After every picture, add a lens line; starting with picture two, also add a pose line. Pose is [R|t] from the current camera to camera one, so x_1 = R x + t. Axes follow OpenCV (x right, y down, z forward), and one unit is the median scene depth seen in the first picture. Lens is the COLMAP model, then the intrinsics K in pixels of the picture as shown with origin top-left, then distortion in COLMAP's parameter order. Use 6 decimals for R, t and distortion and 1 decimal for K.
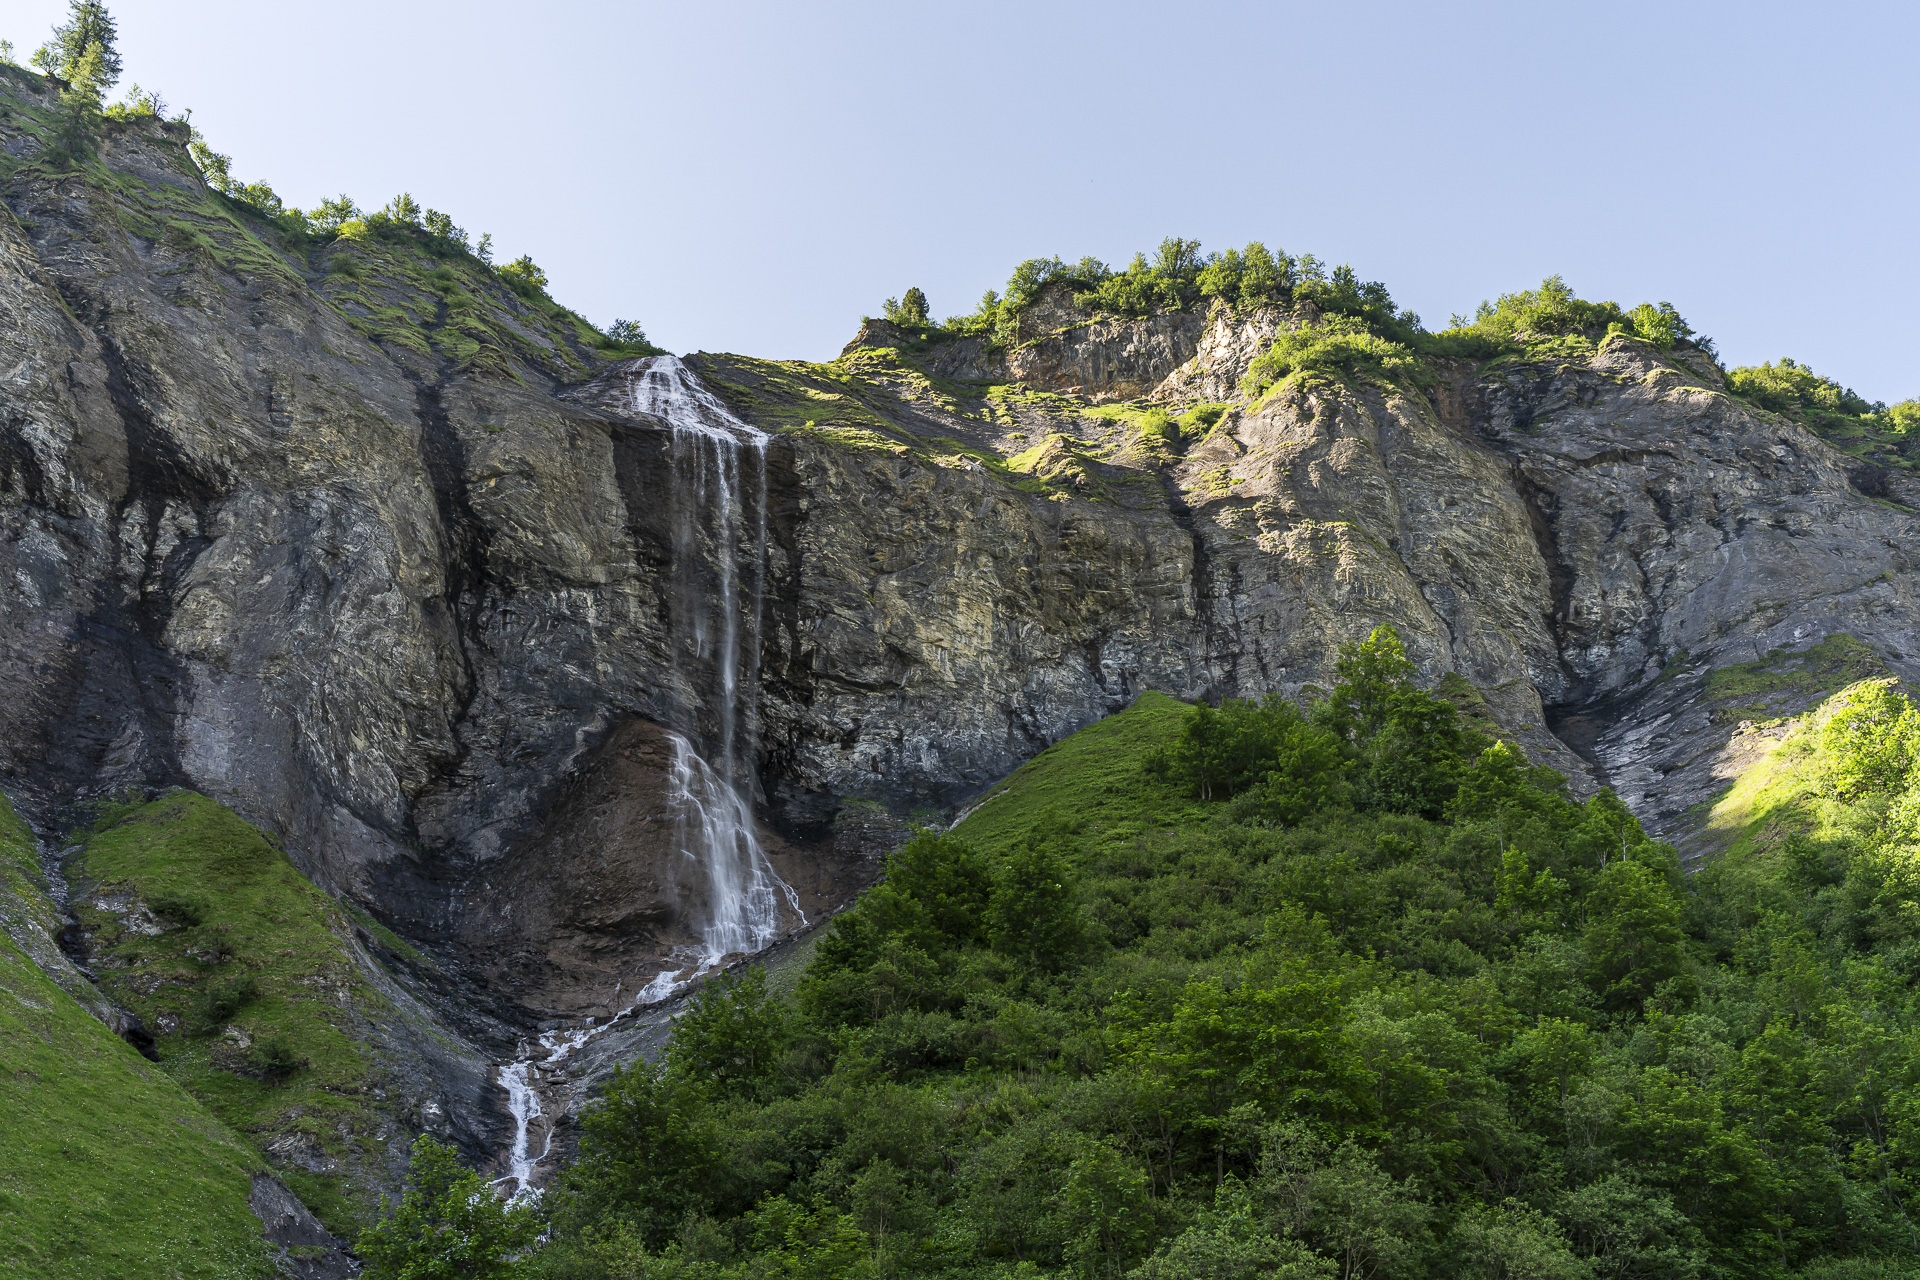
lens RADIAL K [[1936.2, 0, 965.5], [0, 1936.2, 693.8], [0, 0, 1]] dist [-0.027266, 0.000000]
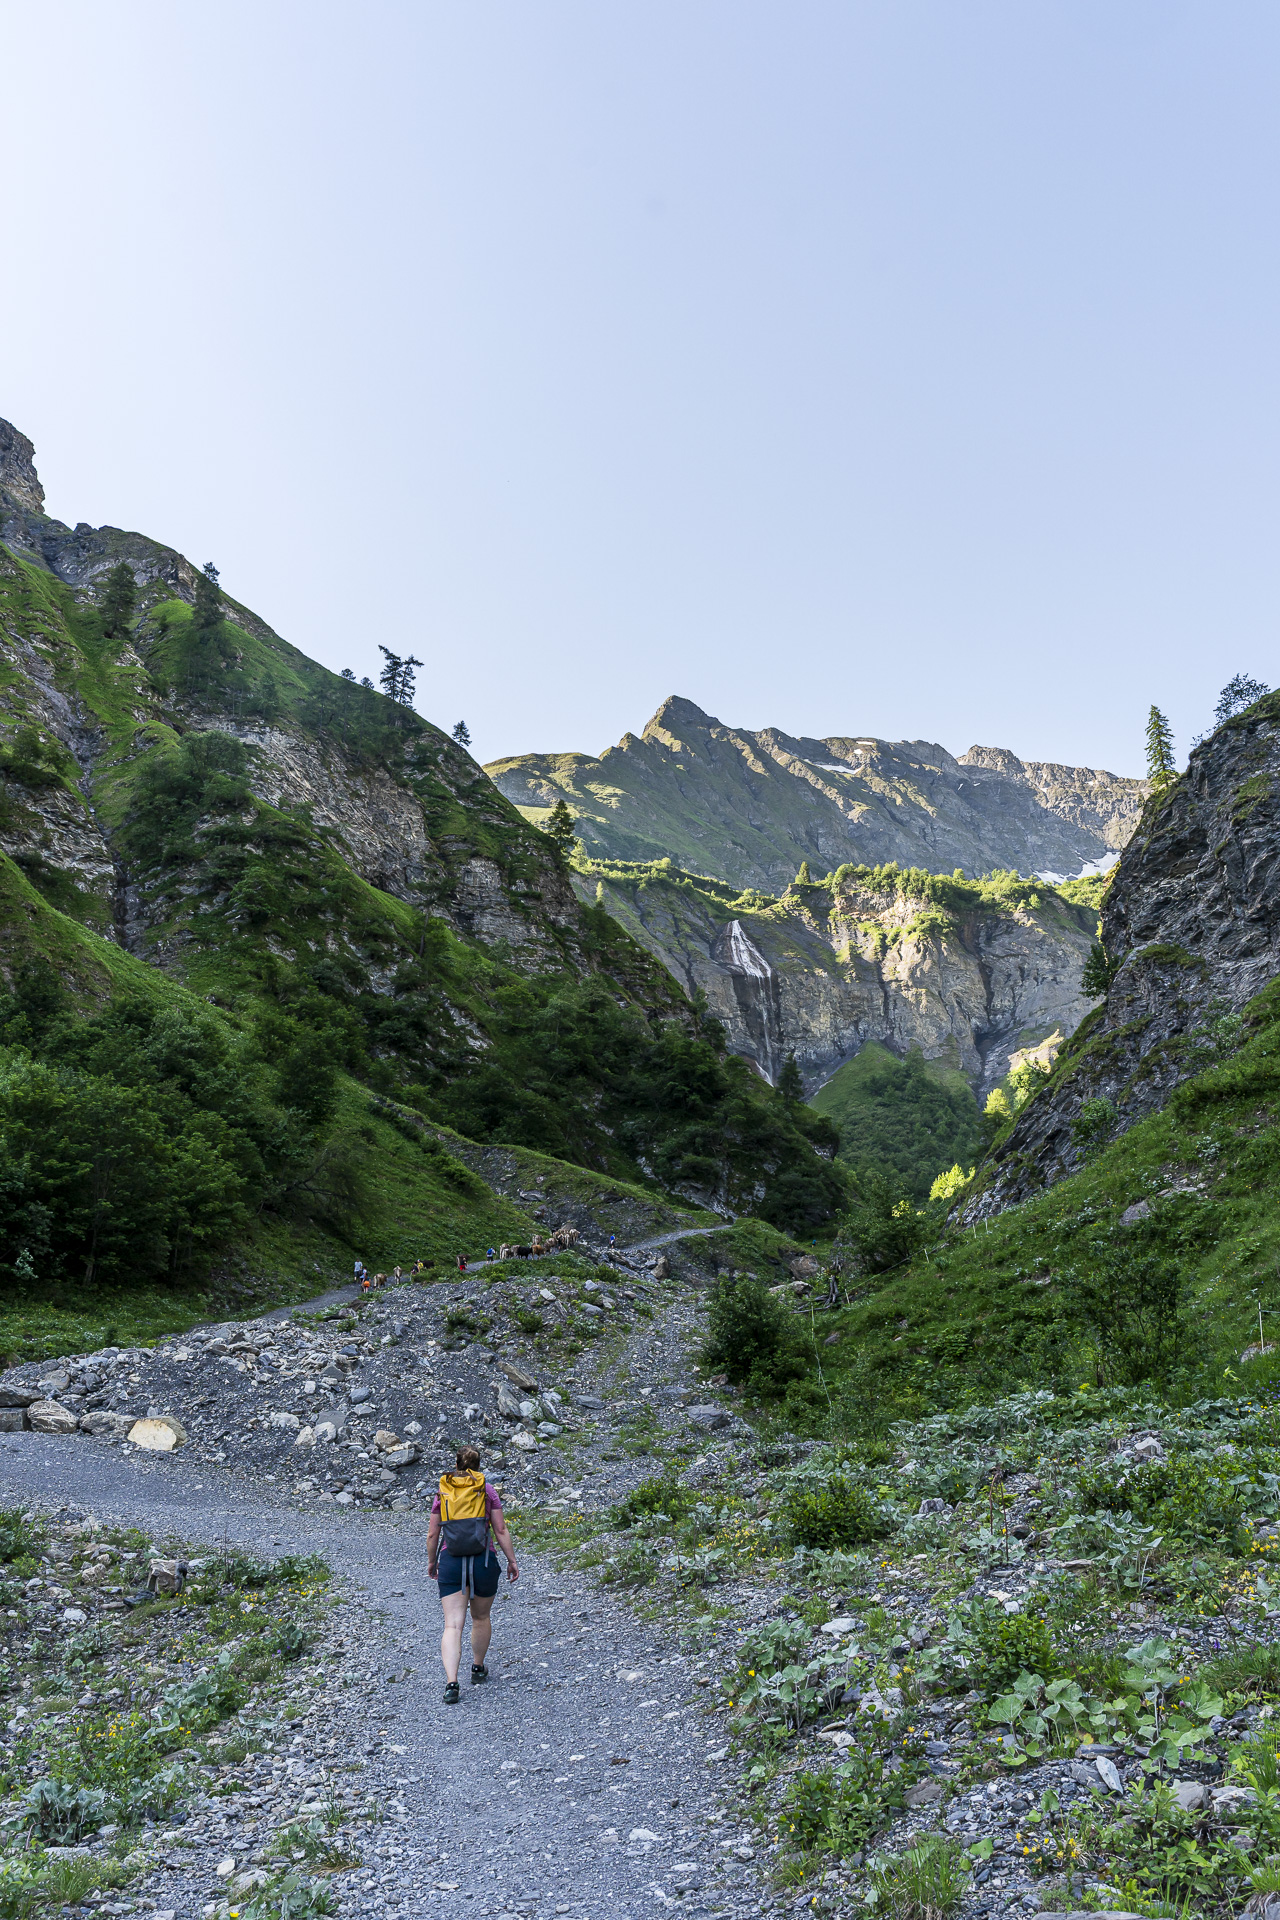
lens RADIAL K [[1936.2, 0, 612.5], [0, 1936.2, 973.6], [0, 0, 1]] dist [-0.027266, 0.000000]
pose [[0.994640, -0.000291, -0.103401, -0.017125], [0.024028, 0.973272, 0.228394, -0.979503], [0.100571, -0.229654, 0.968062, -2.649834]]
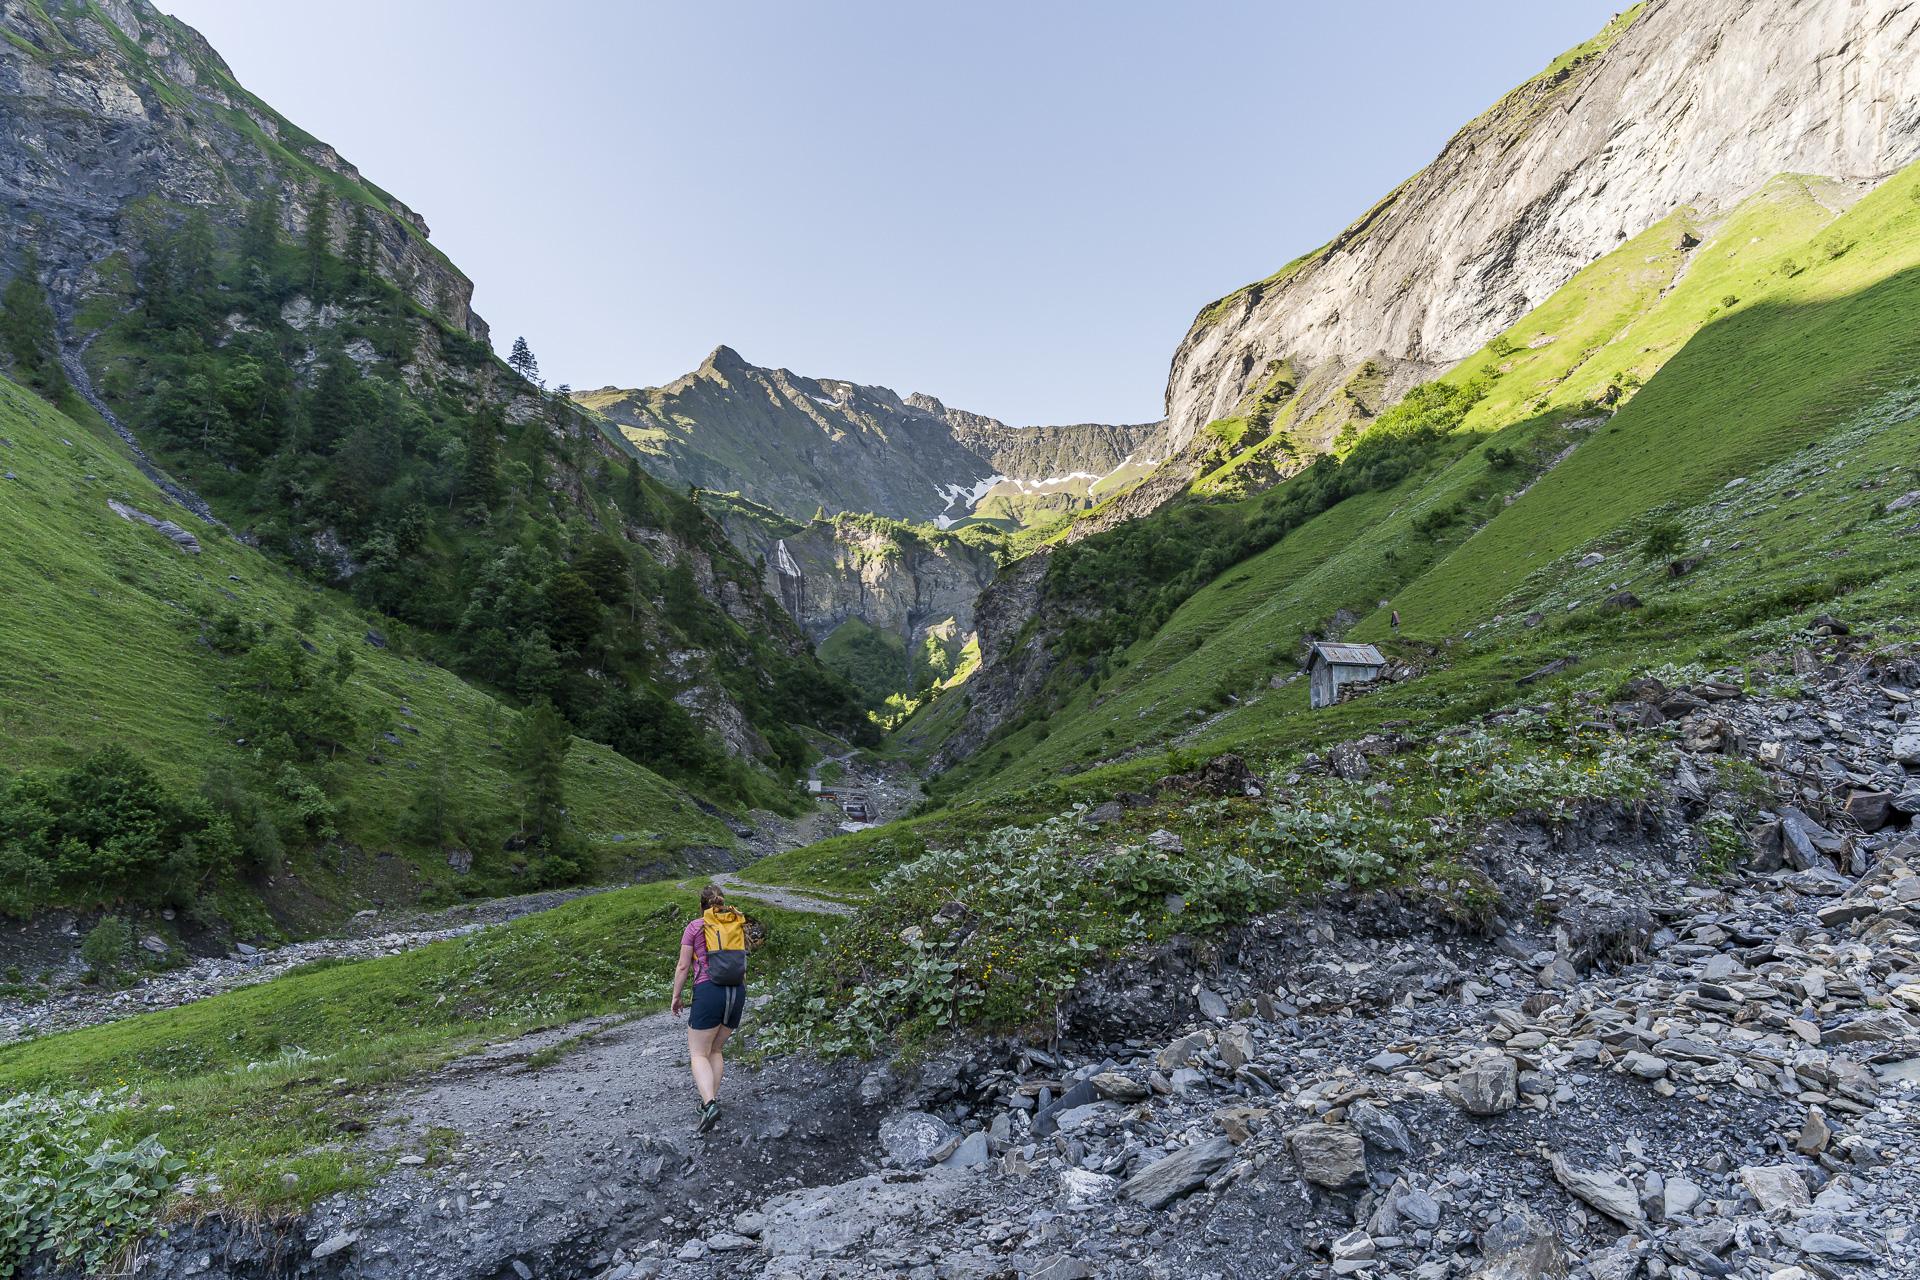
lens RADIAL K [[1936.2, 0, 973.3], [0, 1936.2, 637.9], [0, 0, 1]] dist [-0.027266, 0.000000]
pose [[0.986991, 0.075211, 0.142099, -0.447250], [-0.119364, 0.934893, 0.334256, -2.234767], [-0.107708, -0.346869, 0.931709, -5.419305]]
